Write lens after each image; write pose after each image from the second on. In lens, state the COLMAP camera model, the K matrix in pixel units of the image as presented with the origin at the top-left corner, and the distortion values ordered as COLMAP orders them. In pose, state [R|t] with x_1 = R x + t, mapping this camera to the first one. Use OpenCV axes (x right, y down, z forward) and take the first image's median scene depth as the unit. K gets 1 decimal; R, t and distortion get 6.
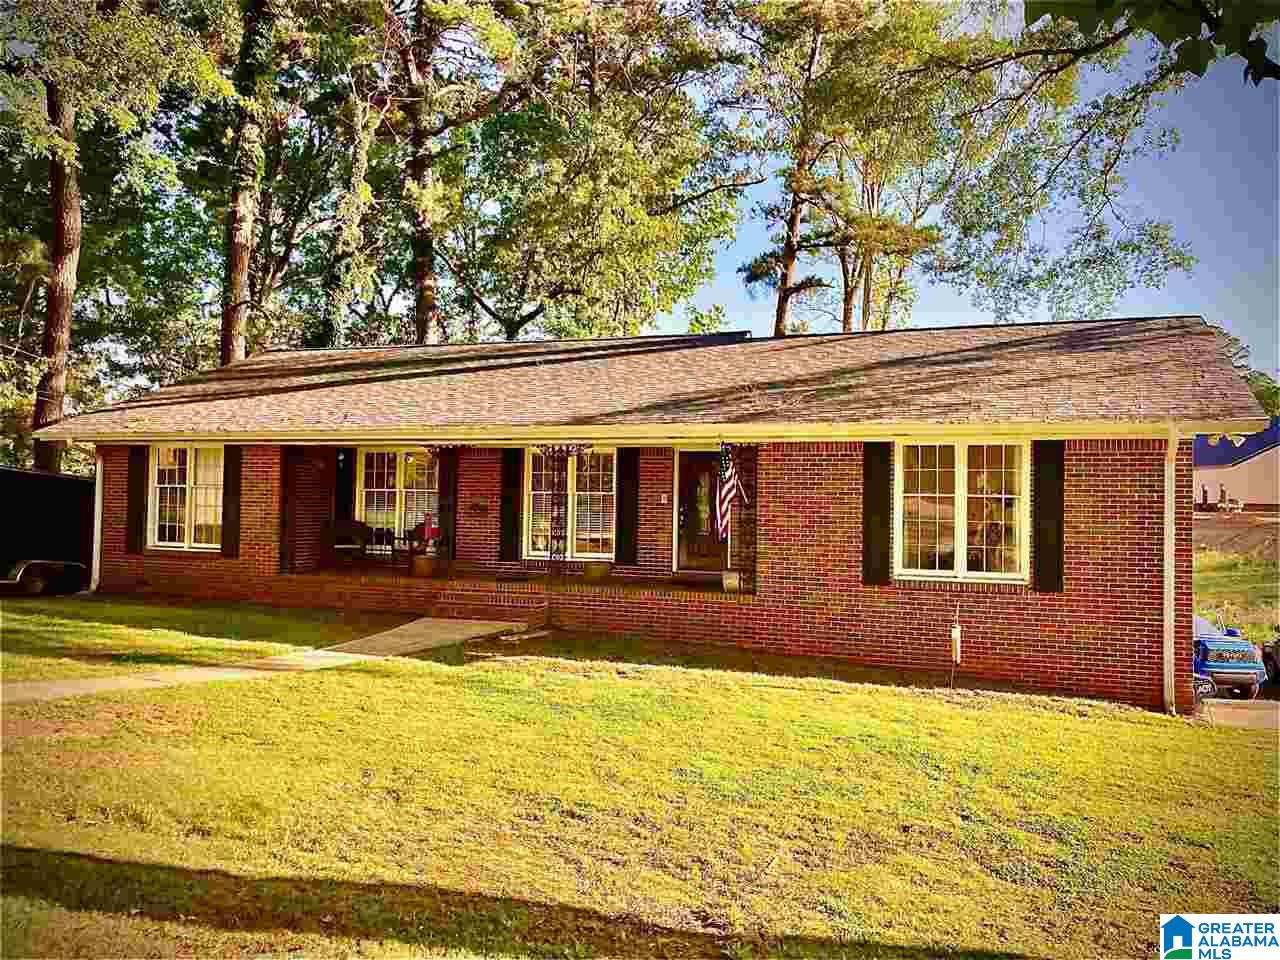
lens RADIAL K [[1059.2, 0, 640.0], [0, 1059.2, 480.0], [0, 0, 1]] dist [-0.004026, -0.000604]
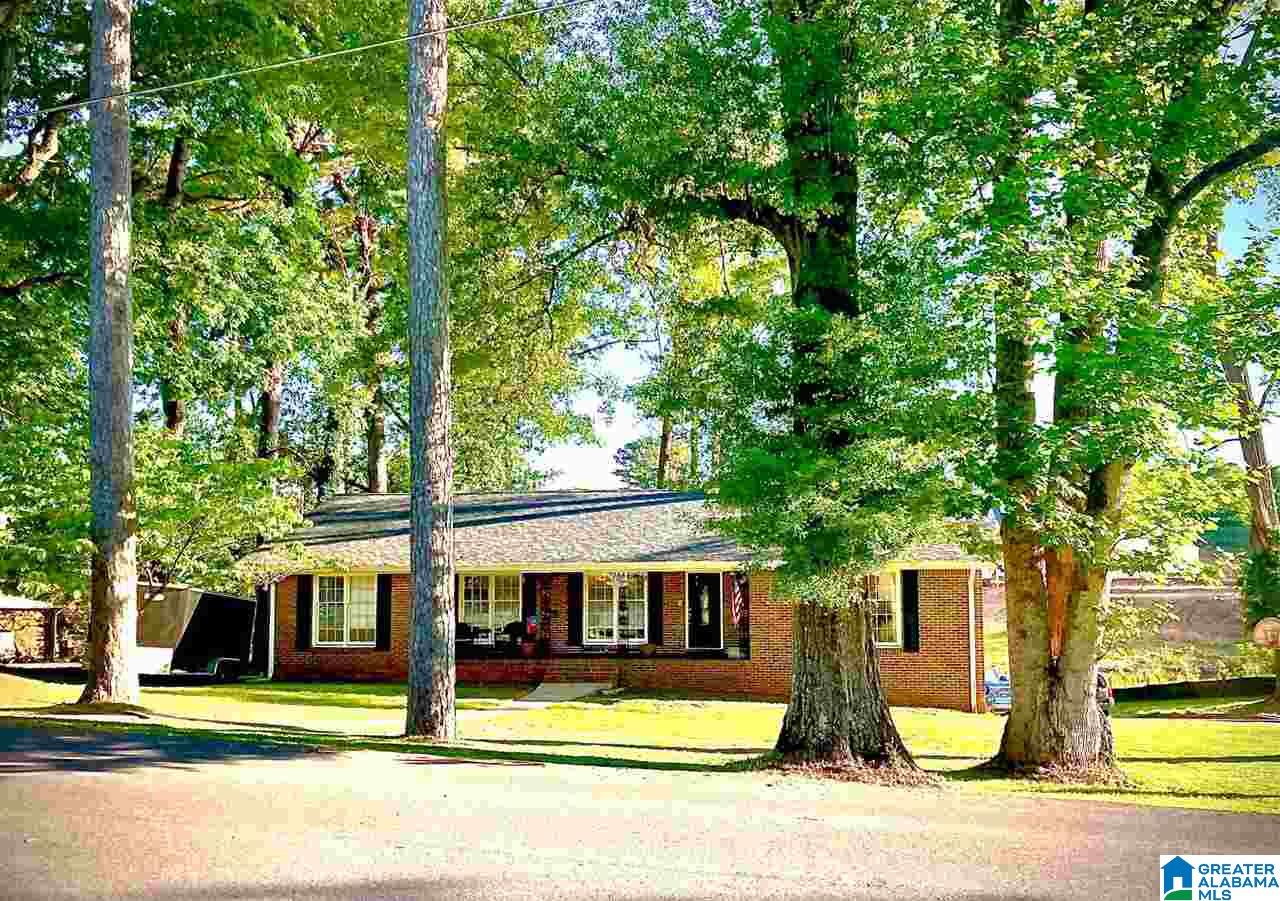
lens RADIAL K [[1252.6, 0, 640.0], [0, 1252.6, 450.5], [0, 0, 1]] dist [0.000655, -0.001588]
pose [[0.973566, -0.000294, 0.228405, -0.446344], [0.017813, 0.997051, -0.074645, -0.069266], [-0.227710, 0.076740, 0.970700, -0.807970]]
